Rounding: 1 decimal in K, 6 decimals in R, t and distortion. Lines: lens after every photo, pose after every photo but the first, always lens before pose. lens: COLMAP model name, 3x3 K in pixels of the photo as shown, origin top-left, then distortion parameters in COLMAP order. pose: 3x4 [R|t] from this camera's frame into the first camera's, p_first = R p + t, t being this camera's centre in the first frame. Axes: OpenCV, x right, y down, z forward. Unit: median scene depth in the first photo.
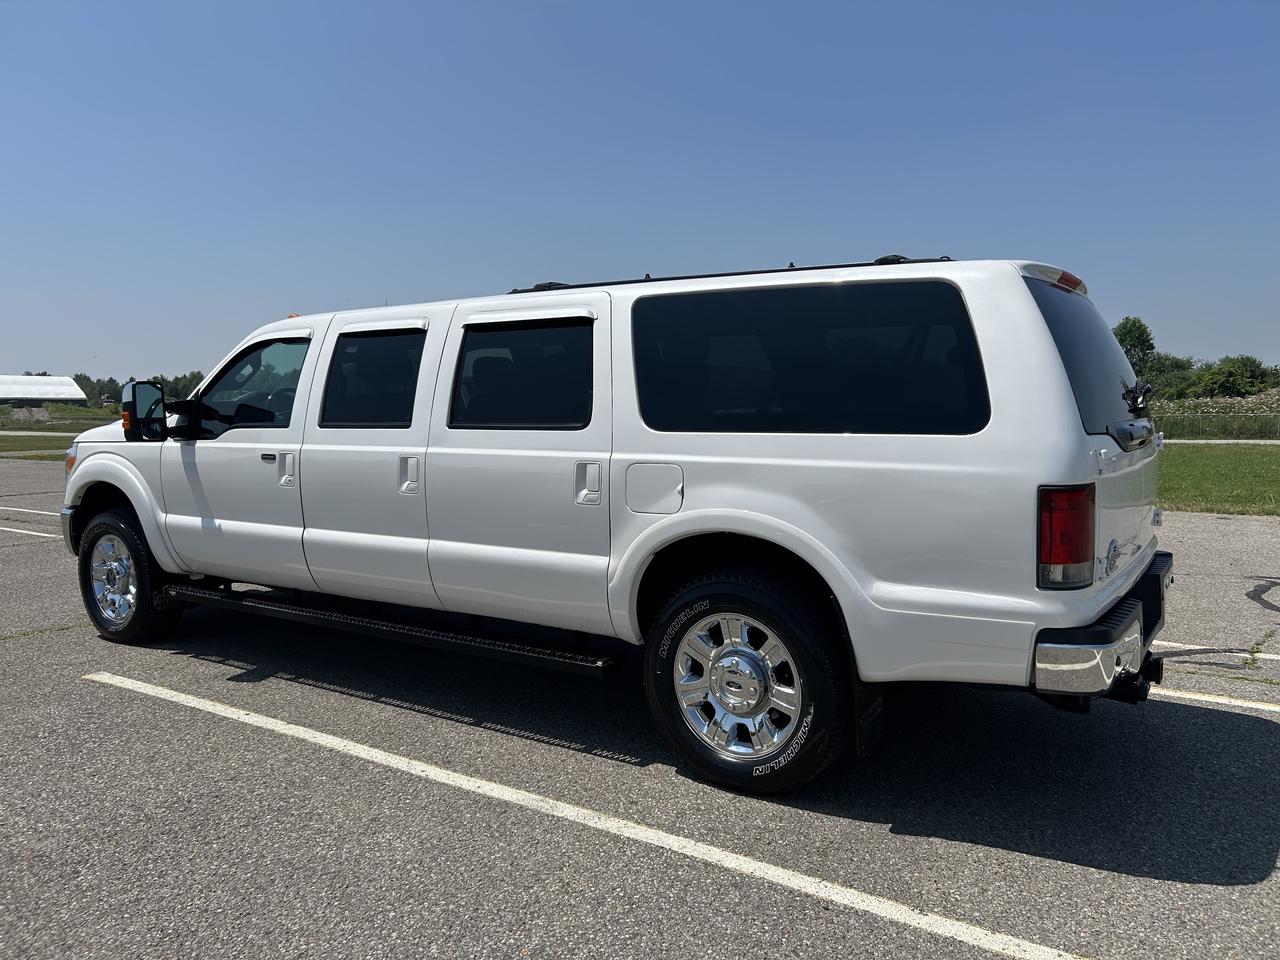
lens RADIAL K [[972.4, 0, 642.0], [0, 972.4, 476.3], [0, 0, 1]] dist [0.052734, -0.062884]
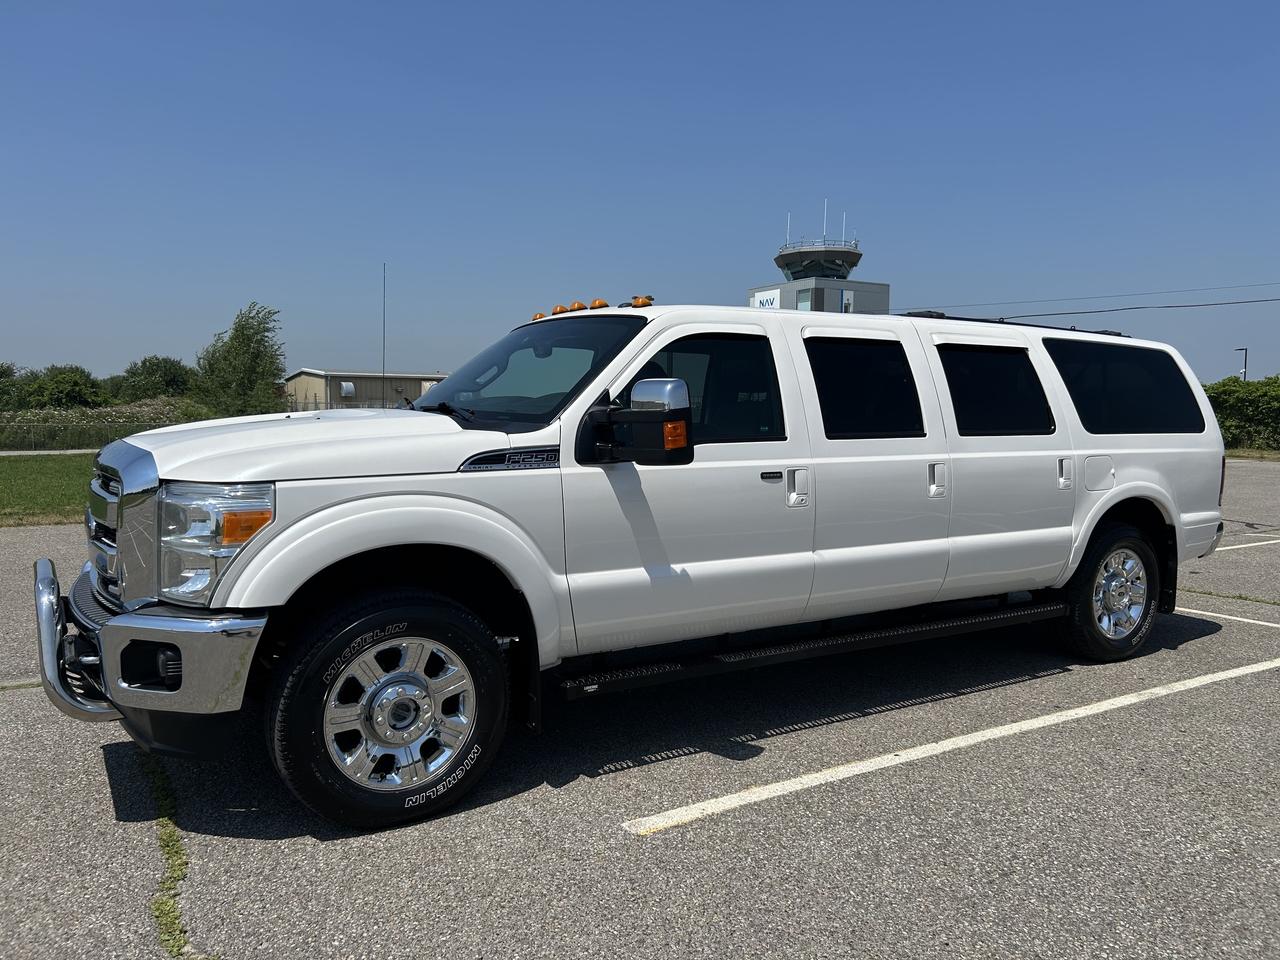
lens RADIAL K [[972.4, 0, 645.1], [0, 972.4, 480.9], [0, 0, 1]] dist [0.052734, -0.062884]
pose [[0.395074, -0.056135, 0.916933, -1.548901], [0.060083, 0.997573, 0.035184, -0.066223], [-0.916682, 0.041192, 0.397488, 0.995458]]
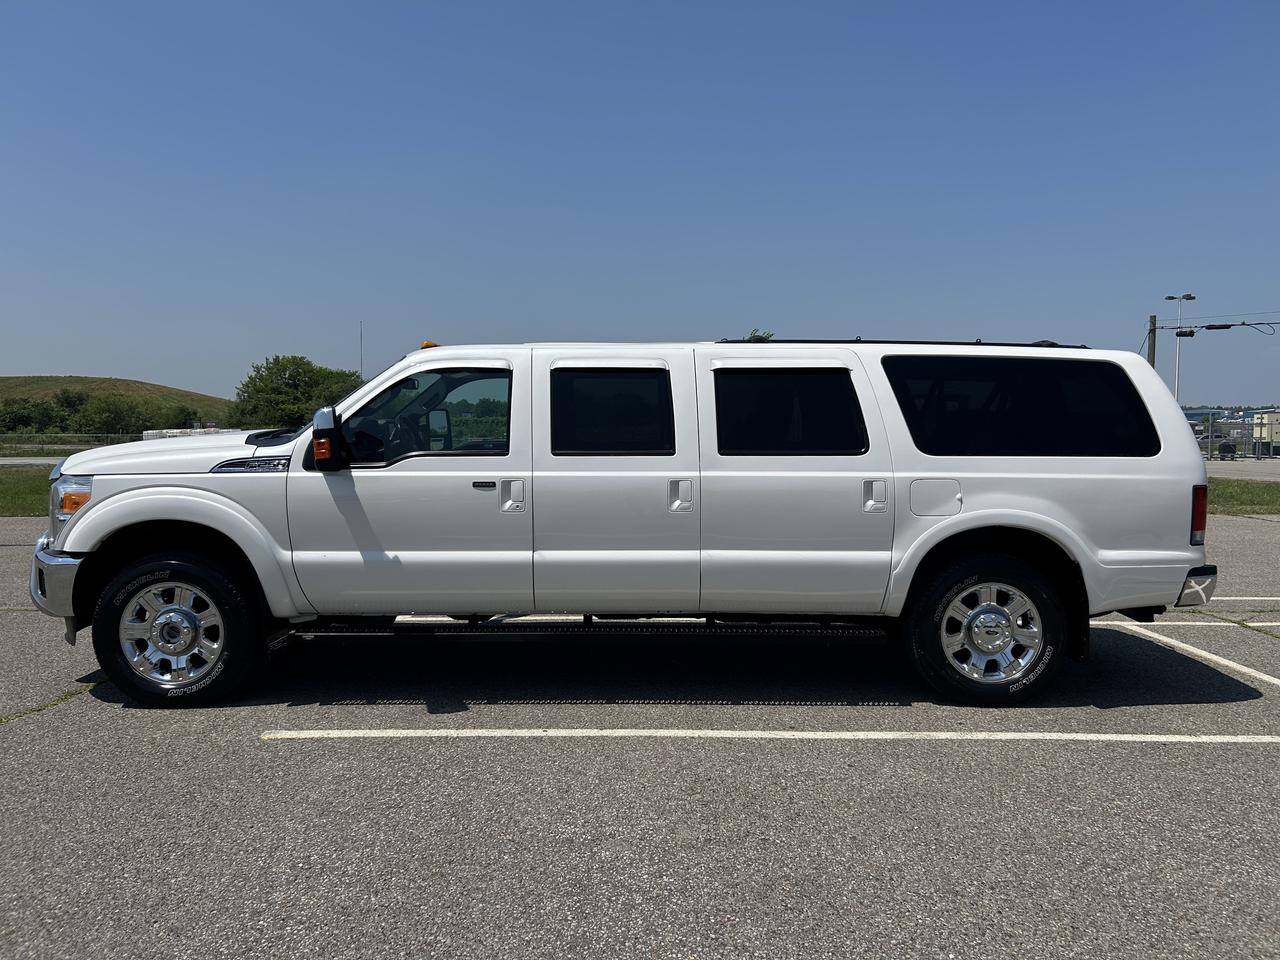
lens RADIAL K [[972.4, 0, 646.2], [0, 972.4, 477.6], [0, 0, 1]] dist [0.052734, -0.062884]
pose [[0.819498, -0.020200, 0.572726, -1.066677], [0.032344, 0.999416, -0.011030, -0.013405], [-0.572168, 0.027564, 0.819673, 0.095288]]
